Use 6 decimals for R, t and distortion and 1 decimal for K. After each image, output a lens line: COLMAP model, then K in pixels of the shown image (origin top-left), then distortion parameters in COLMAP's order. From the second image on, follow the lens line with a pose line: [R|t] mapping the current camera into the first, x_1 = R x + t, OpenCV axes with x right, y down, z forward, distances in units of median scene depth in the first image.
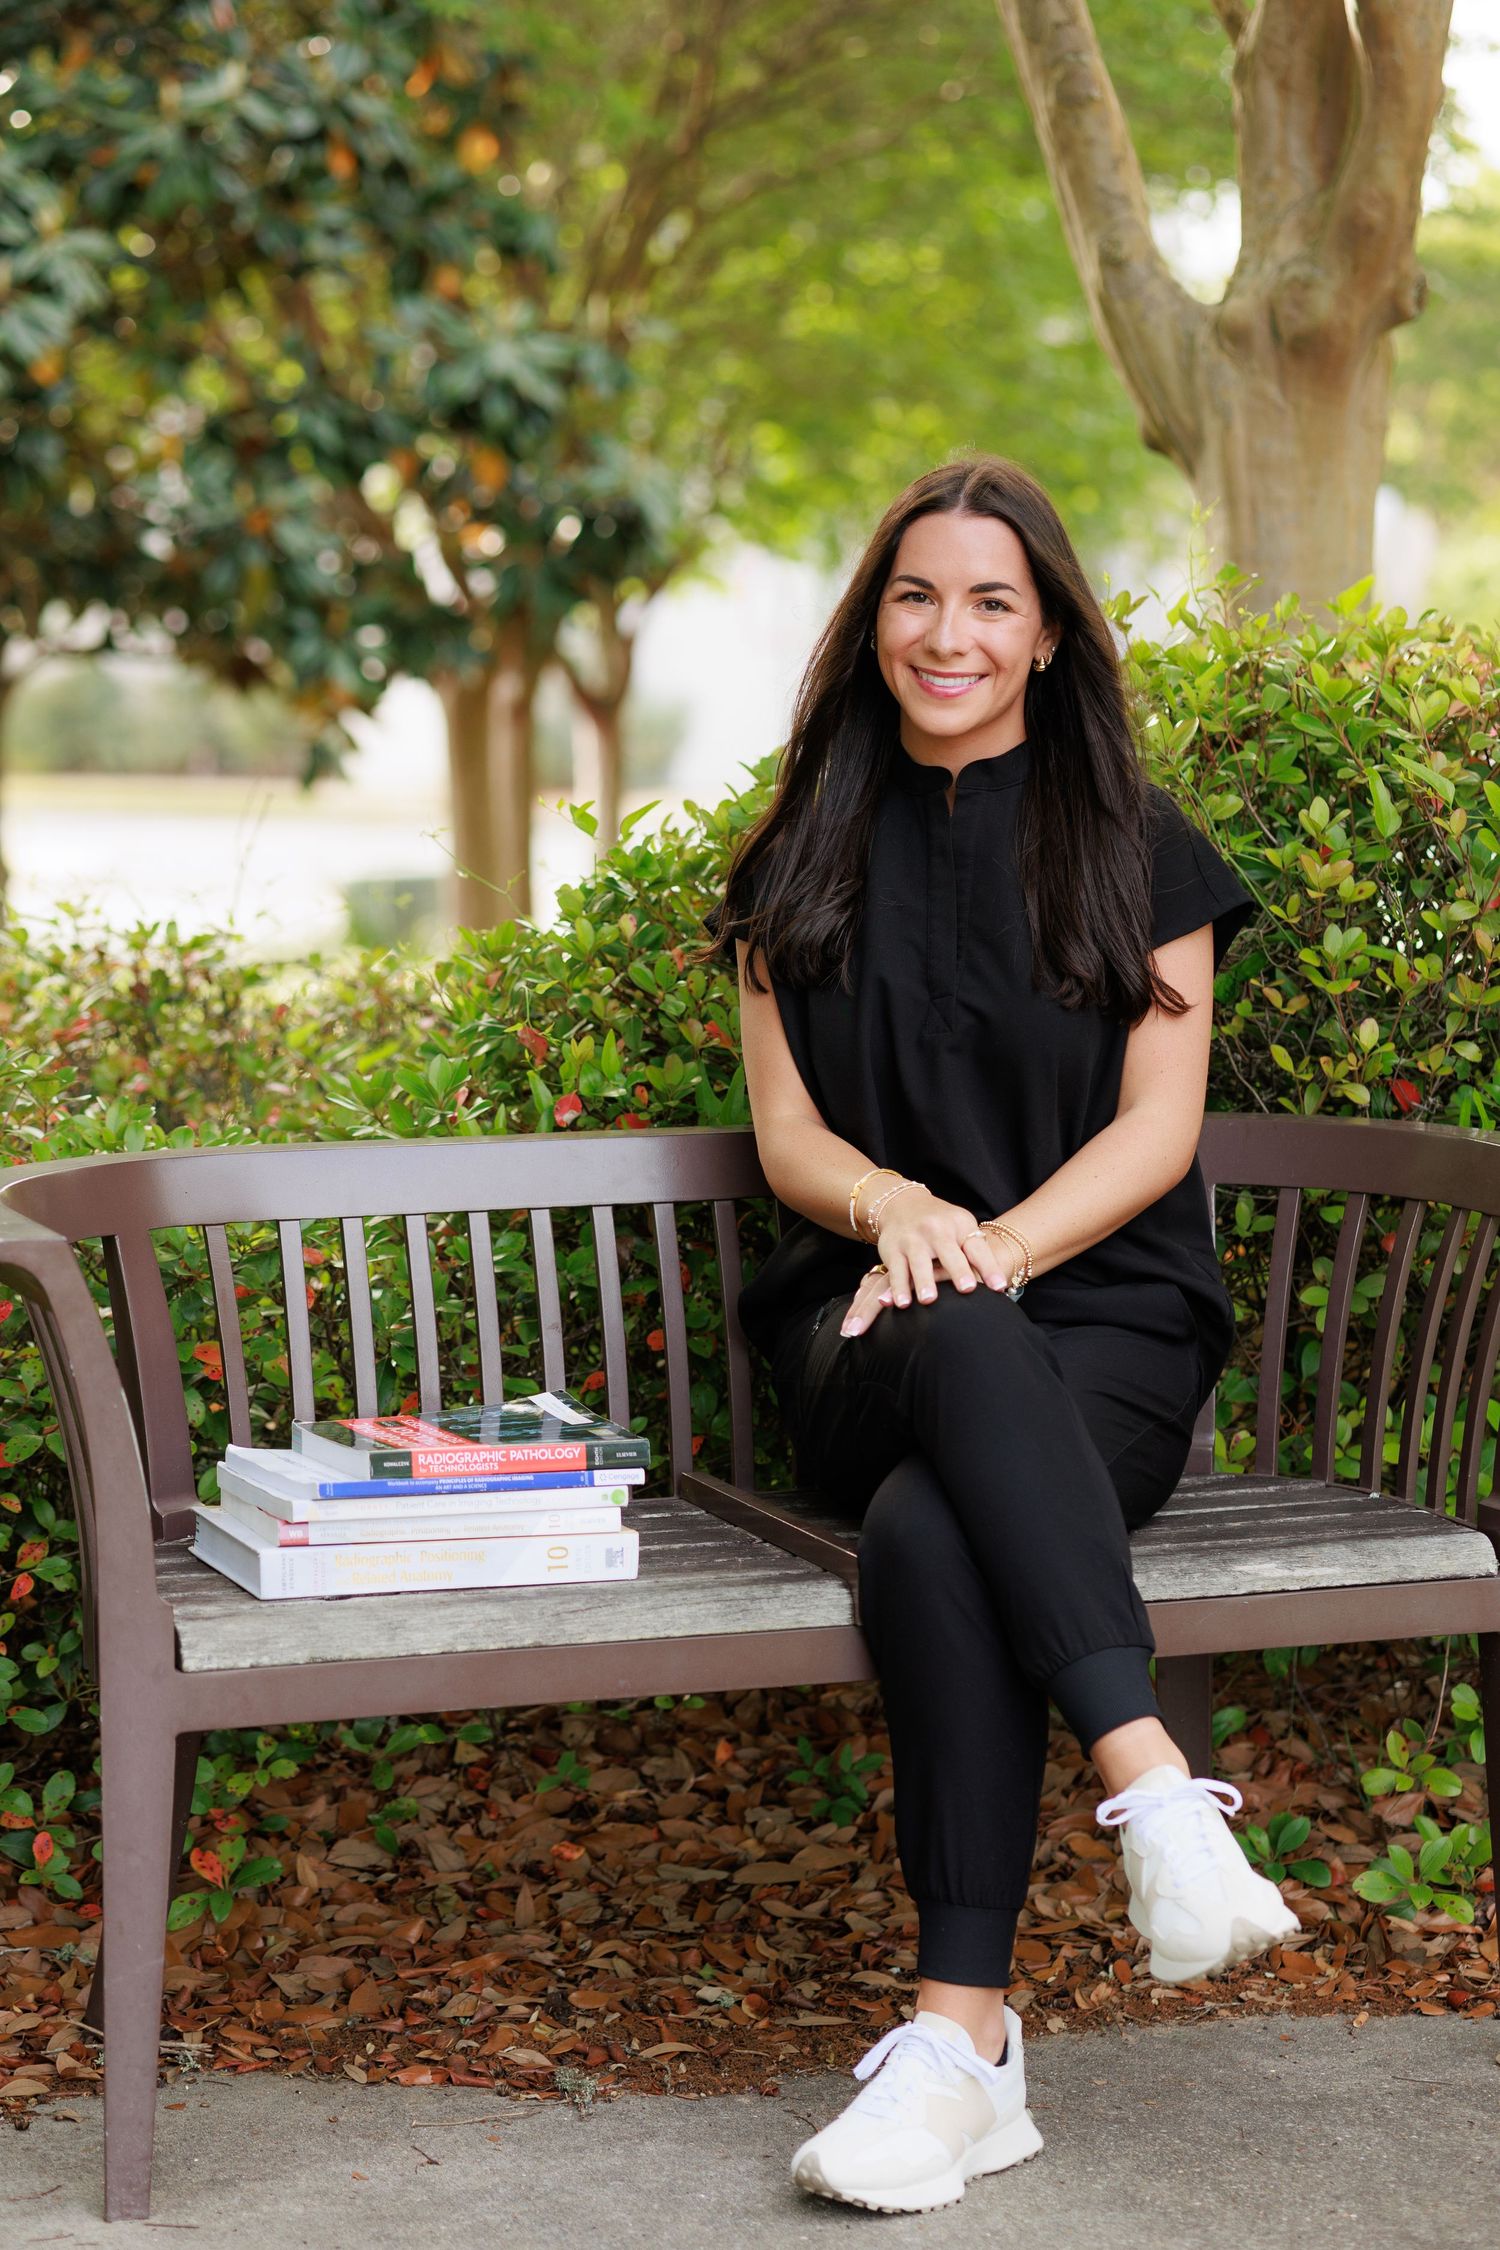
lens RADIAL K [[5923.9, 0, 750.0], [0, 5923.9, 1125.0], [0, 0, 1]] dist [0.000407, 0.638906]
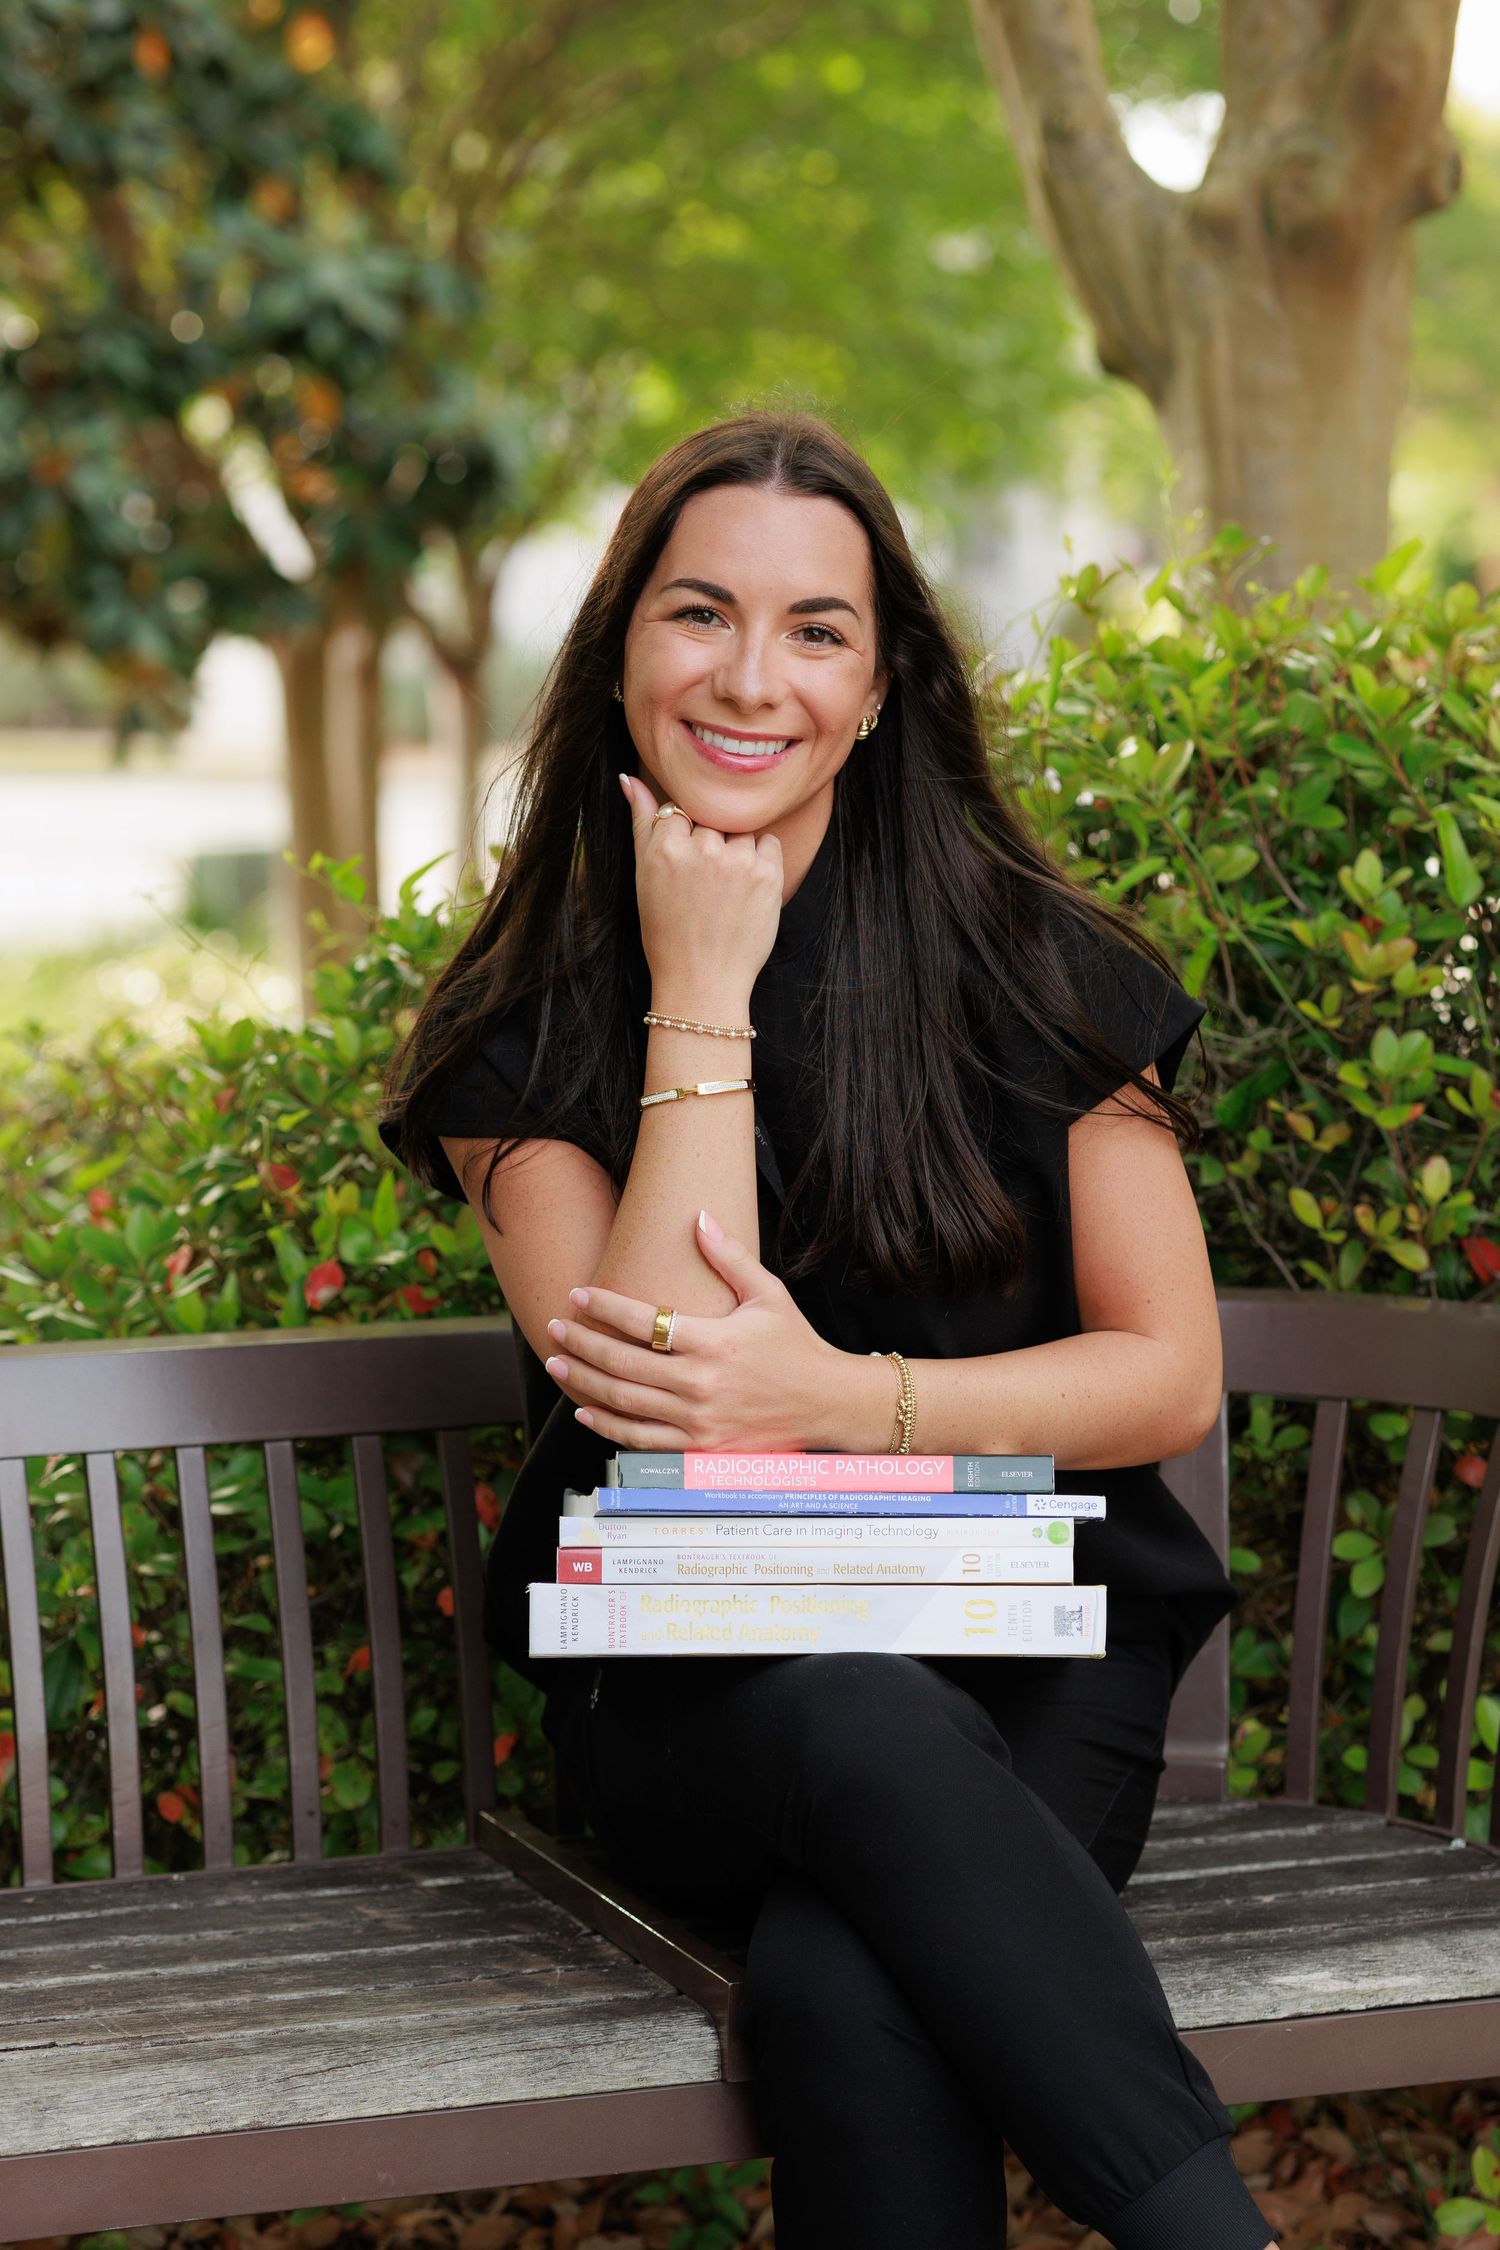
lens RADIAL K [[5923.9, 0, 750.0], [0, 5923.9, 1125.0], [0, 0, 1]] dist [0.000407, 0.638906]
pose [[0.999811, -0.001644, 0.019365, 0.006753], [0.001451, 0.999949, 0.009974, -0.029185], [-0.019381, -0.009944, 0.999763, 0.278685]]
